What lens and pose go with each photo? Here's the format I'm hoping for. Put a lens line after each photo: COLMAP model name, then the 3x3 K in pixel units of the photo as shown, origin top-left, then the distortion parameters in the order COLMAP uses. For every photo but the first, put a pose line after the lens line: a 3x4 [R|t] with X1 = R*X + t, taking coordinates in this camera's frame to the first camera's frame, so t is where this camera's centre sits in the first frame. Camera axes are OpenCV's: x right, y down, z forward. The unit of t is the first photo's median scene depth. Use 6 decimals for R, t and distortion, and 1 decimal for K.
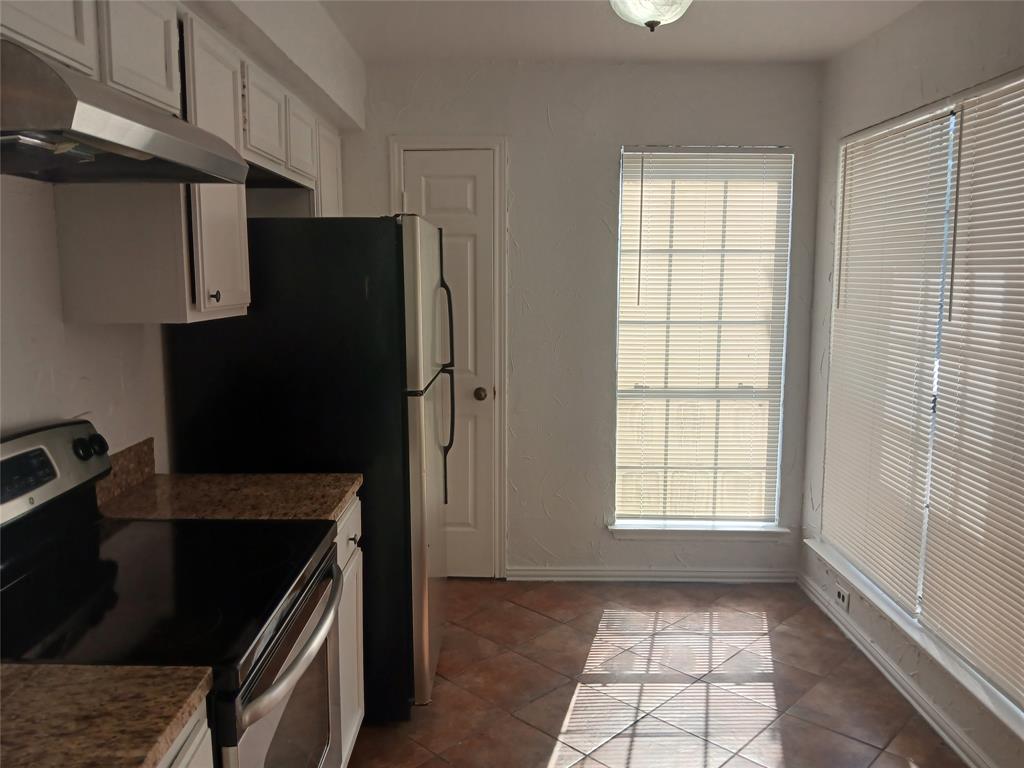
lens RADIAL K [[795.8, 0, 508.7], [0, 795.8, 386.2], [0, 0, 1]] dist [0.077898, -0.181203]
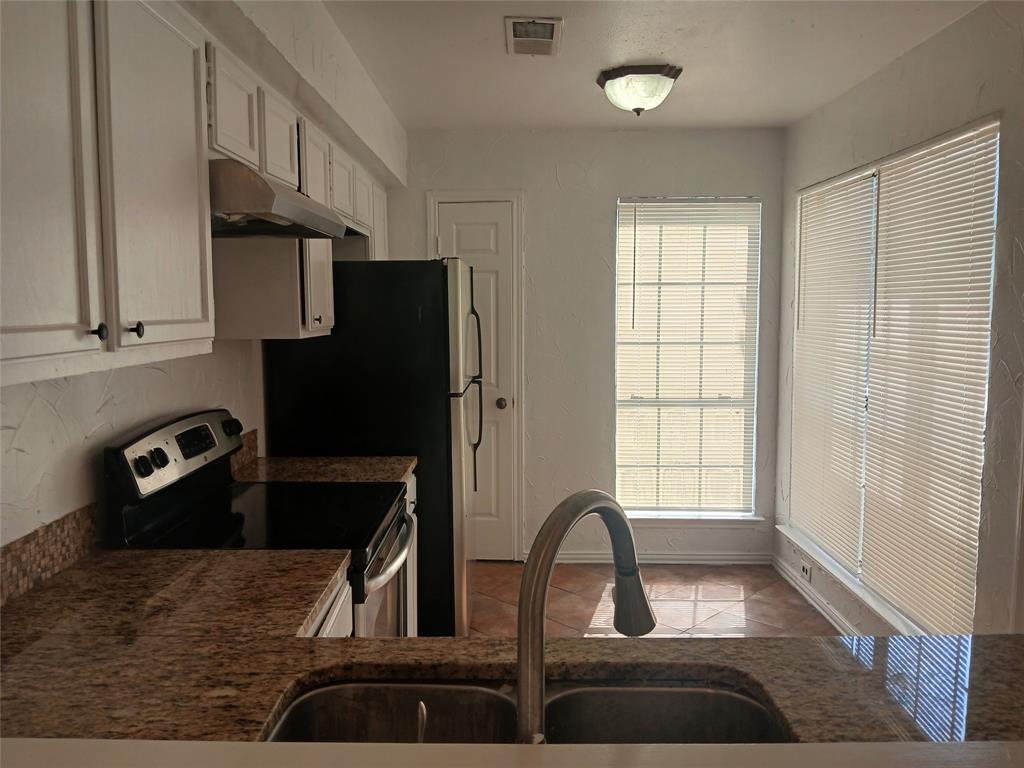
lens RADIAL K [[795.8, 0, 508.7], [0, 795.8, 386.2], [0, 0, 1]] dist [0.077898, -0.181203]
pose [[0.999957, -0.004518, -0.008064, -0.016092], [0.004201, 0.999234, -0.038898, 0.032348], [0.008233, 0.038863, 0.999211, -0.206799]]
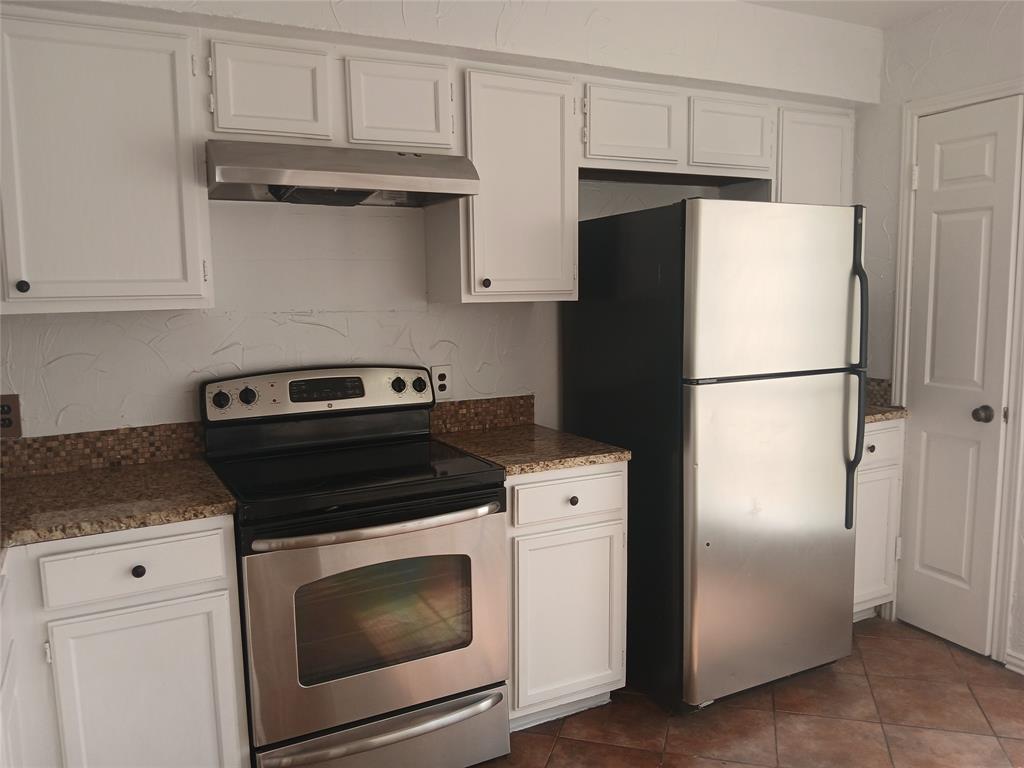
lens RADIAL K [[796.5, 0, 512.0], [0, 796.5, 384.0], [0, 0, 1]] dist [0.068883, -0.099883]
pose [[0.471009, 0.094251, -0.877079, 0.460697], [-0.105659, 0.993145, 0.049982, -0.010327], [0.875778, 0.069129, 0.477739, 0.241336]]
